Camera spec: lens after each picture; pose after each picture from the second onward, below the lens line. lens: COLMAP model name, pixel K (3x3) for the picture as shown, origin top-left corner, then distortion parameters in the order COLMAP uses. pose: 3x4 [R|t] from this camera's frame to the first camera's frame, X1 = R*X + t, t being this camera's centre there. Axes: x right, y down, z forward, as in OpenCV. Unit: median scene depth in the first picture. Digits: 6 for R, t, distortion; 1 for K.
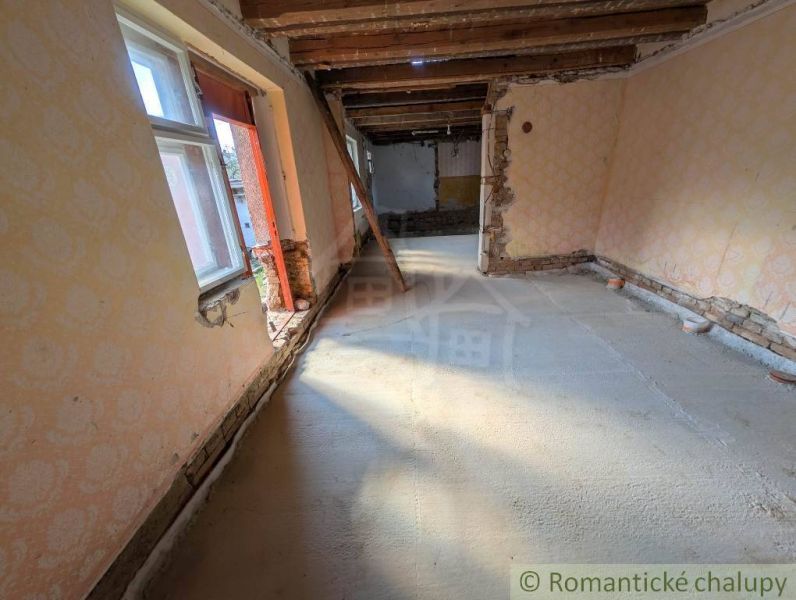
lens RADIAL K [[299.0, 0, 401.9], [0, 299.0, 295.3], [0, 0, 1]] dist [0.000499, 0.000113]
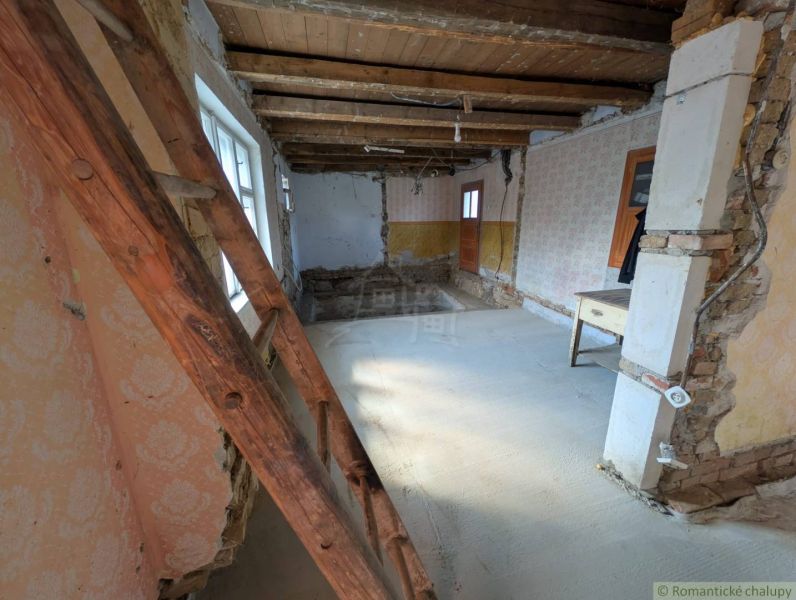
lens RADIAL K [[299.0, 0, 401.9], [0, 299.0, 295.3], [0, 0, 1]] dist [0.000499, 0.000113]
pose [[0.964458, -0.019822, 0.263493, -0.041182], [0.054597, 0.990613, -0.125318, -0.136305], [-0.258535, 0.135250, 0.956487, 0.348099]]
